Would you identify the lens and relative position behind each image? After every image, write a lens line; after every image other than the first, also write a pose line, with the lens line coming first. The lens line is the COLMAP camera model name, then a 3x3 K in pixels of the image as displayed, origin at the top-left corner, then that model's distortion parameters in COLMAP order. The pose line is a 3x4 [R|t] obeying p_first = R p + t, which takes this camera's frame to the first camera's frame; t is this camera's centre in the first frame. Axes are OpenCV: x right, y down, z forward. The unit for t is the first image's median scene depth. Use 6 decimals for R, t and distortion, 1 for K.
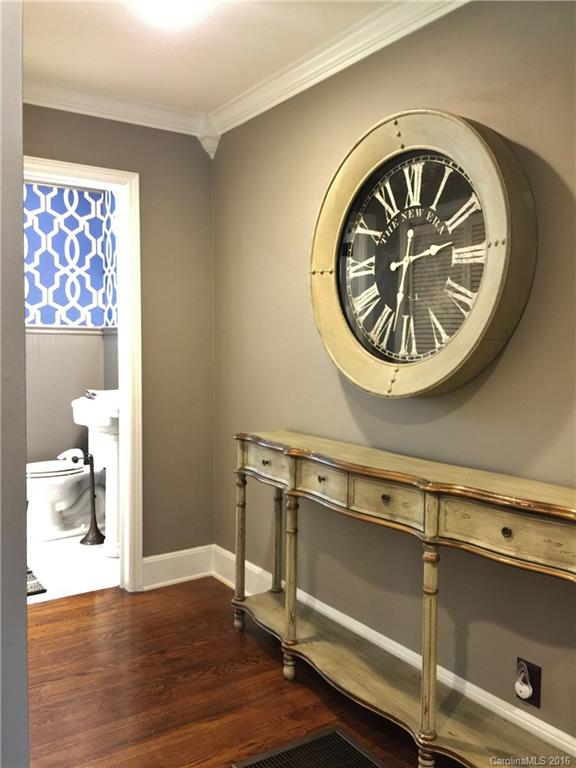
lens RADIAL K [[661.4, 0, 287.7], [0, 661.4, 381.5], [0, 0, 1]] dist [0.083733, -0.103115]
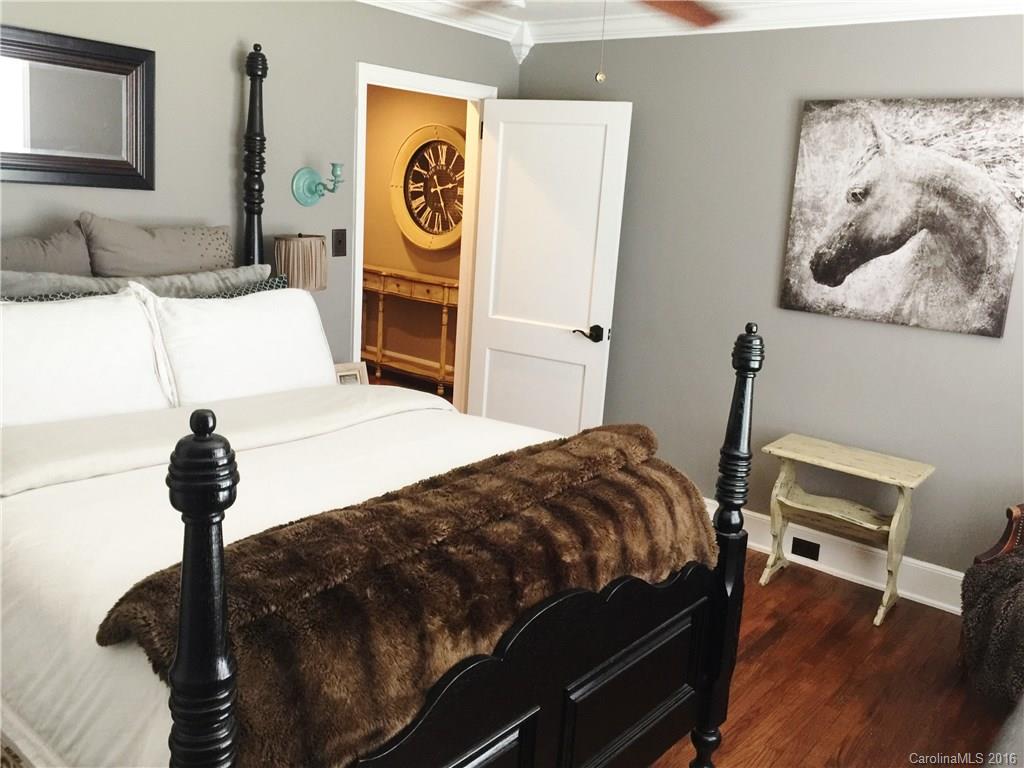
lens RADIAL K [[881.9, 0, 511.7], [0, 881.9, 383.2], [0, 0, 1]] dist [0.083733, -0.103115]
pose [[0.955329, -0.005859, 0.295486, -0.604235], [-0.045133, 0.985184, 0.165454, -0.049628], [-0.292077, -0.171399, 0.940911, -2.560217]]
